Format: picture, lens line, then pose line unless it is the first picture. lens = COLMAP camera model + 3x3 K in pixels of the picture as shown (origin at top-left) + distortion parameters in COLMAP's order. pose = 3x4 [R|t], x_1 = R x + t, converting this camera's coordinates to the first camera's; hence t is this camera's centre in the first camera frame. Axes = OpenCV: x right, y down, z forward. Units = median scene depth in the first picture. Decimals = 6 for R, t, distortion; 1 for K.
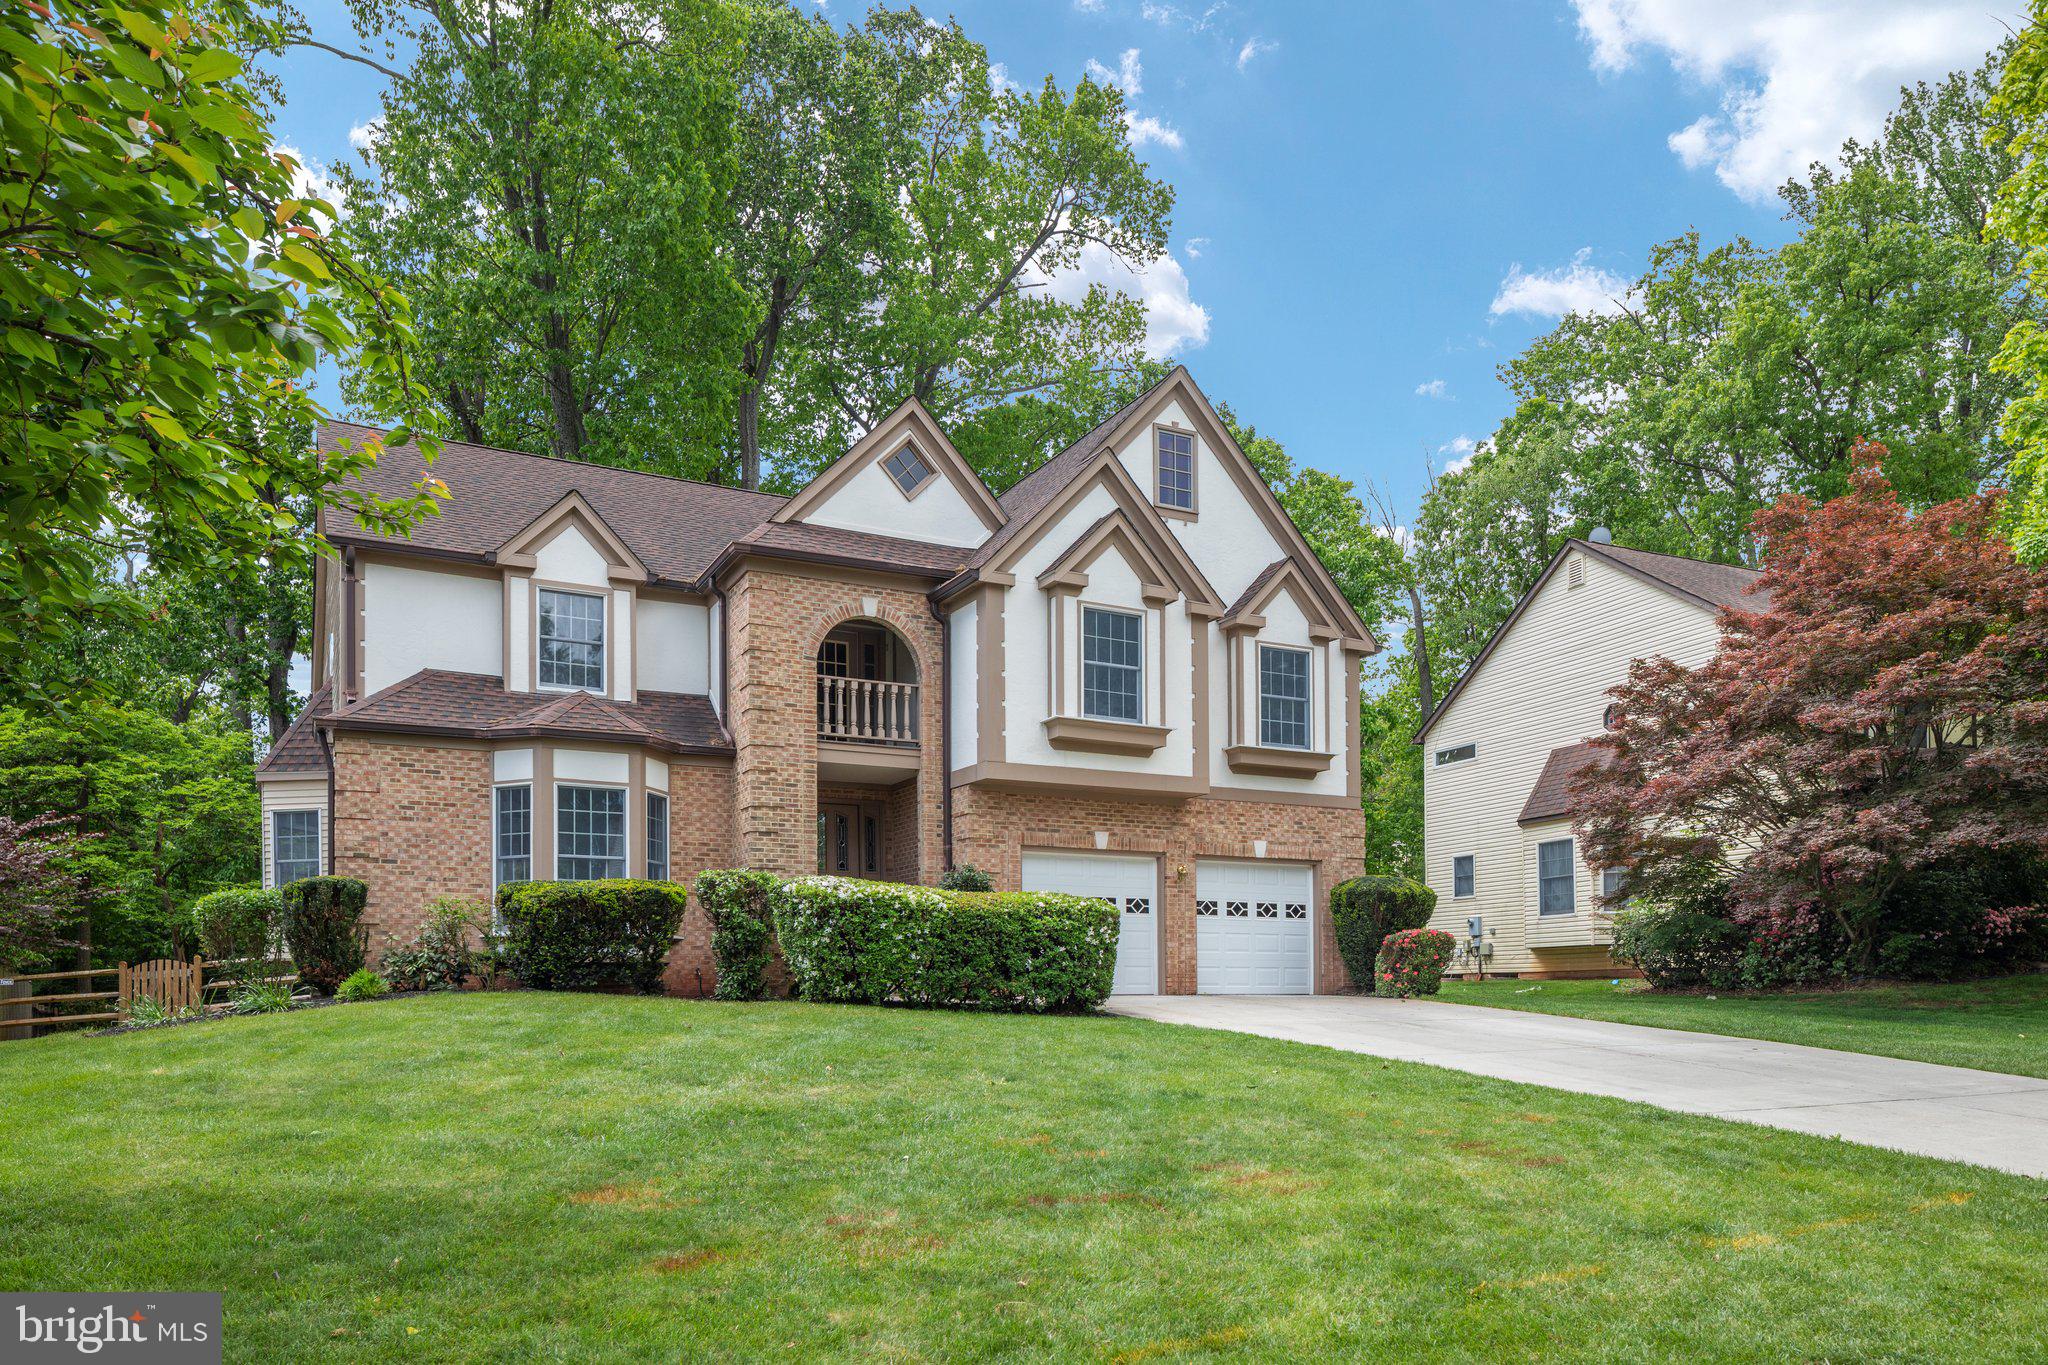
lens RADIAL K [[1463.8, 0, 1017.9], [0, 1463.8, 668.8], [0, 0, 1]] dist [-0.007575, -0.004177]
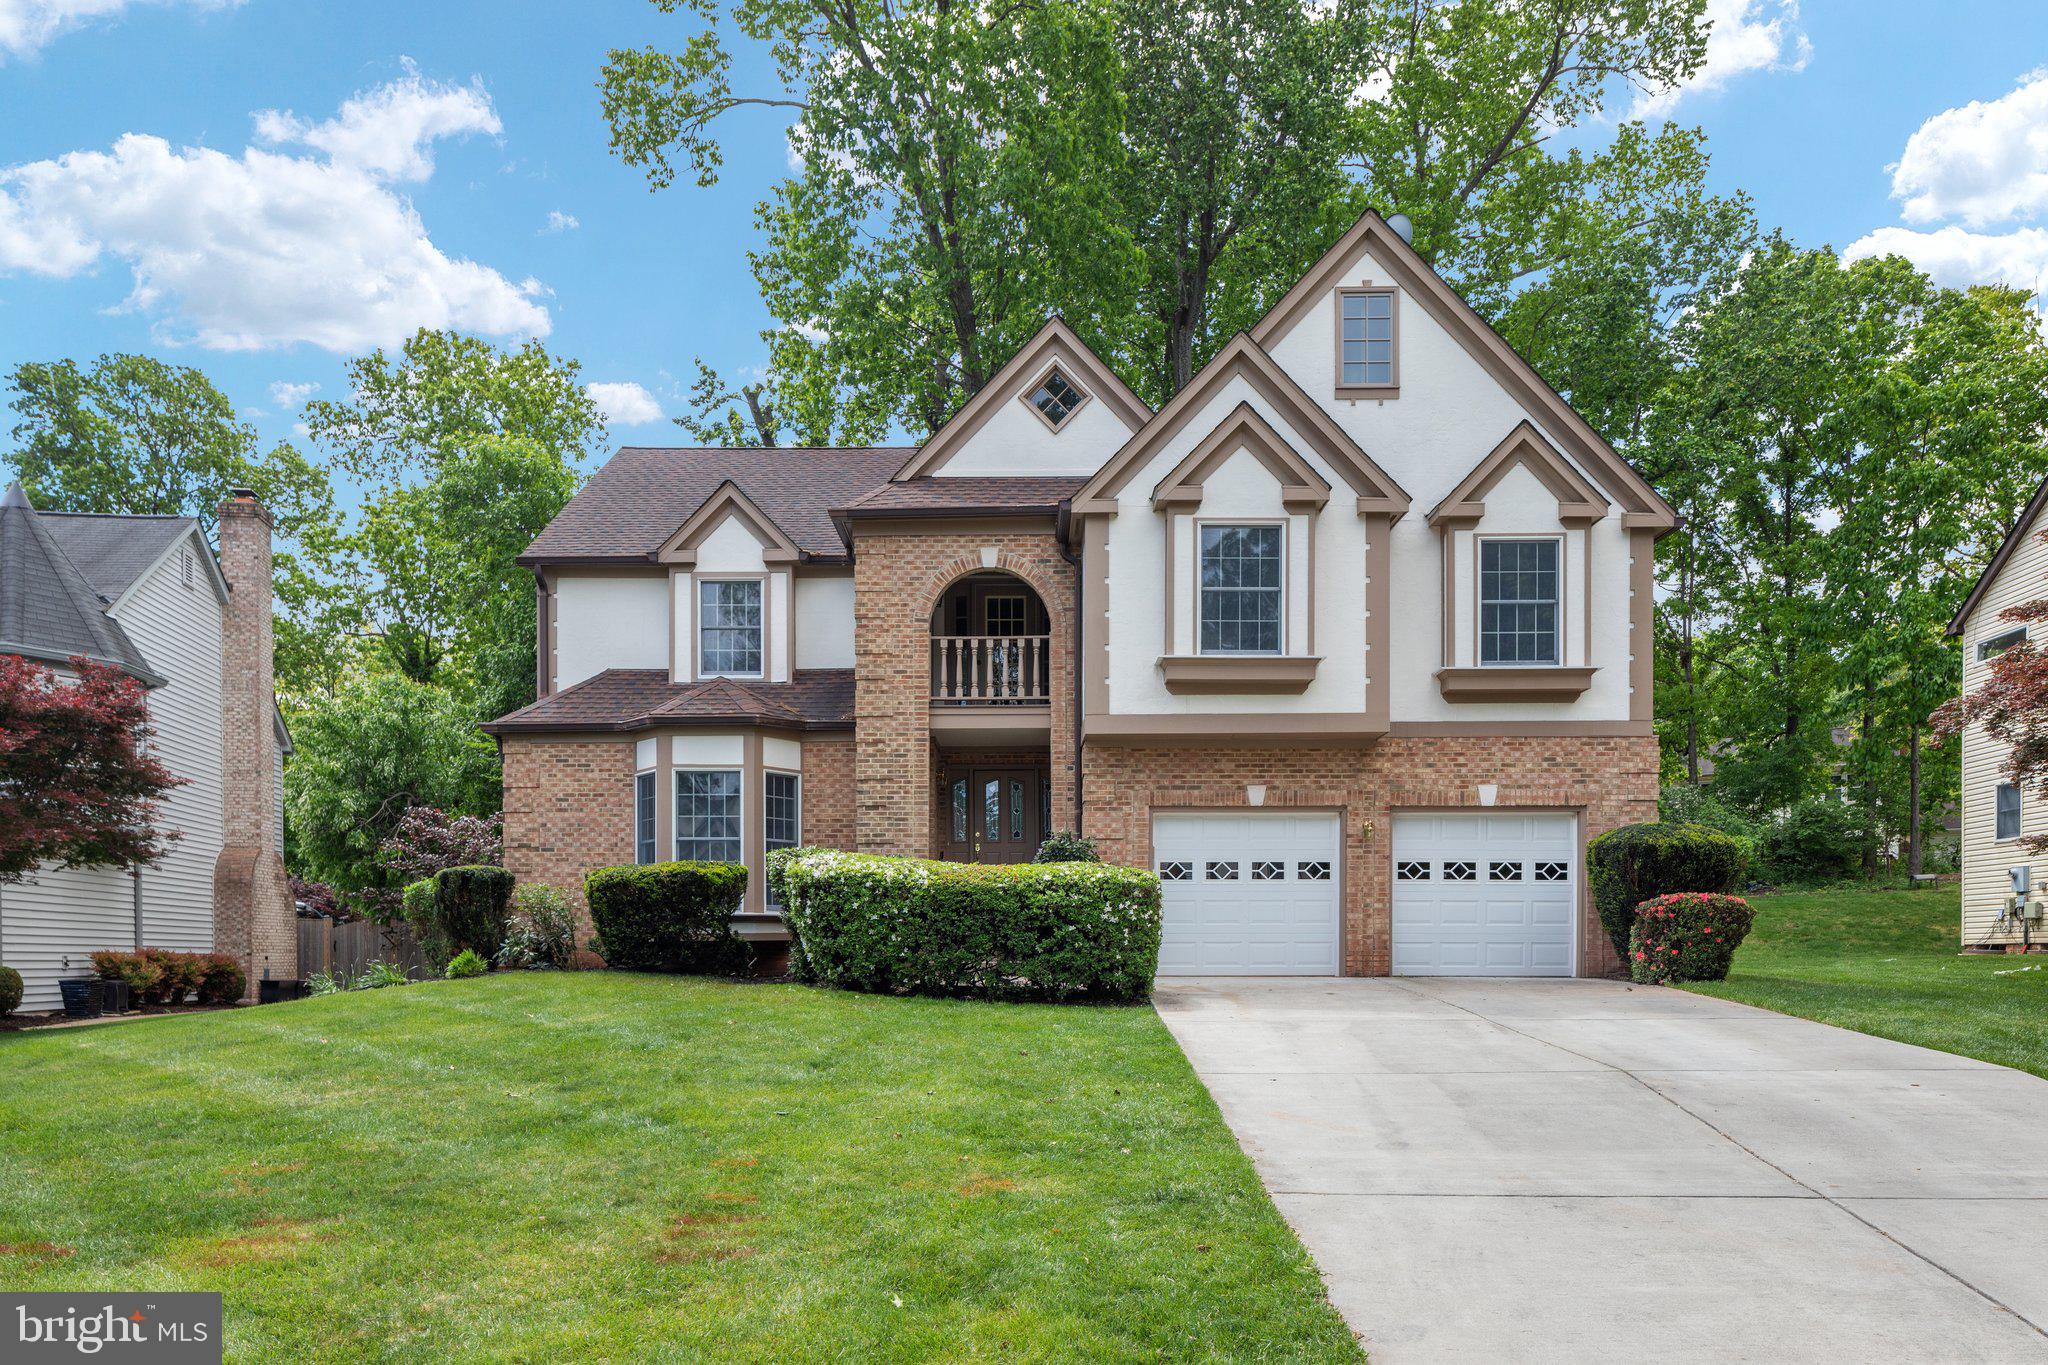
lens RADIAL K [[1463.8, 0, 1024.5], [0, 1463.8, 702.8], [0, 0, 1]] dist [-0.007575, -0.004177]
pose [[0.865407, -0.079486, -0.494724, 0.369962], [0.105569, 0.994099, 0.024949, 0.028603], [0.489822, -0.073819, 0.868692, 0.202422]]
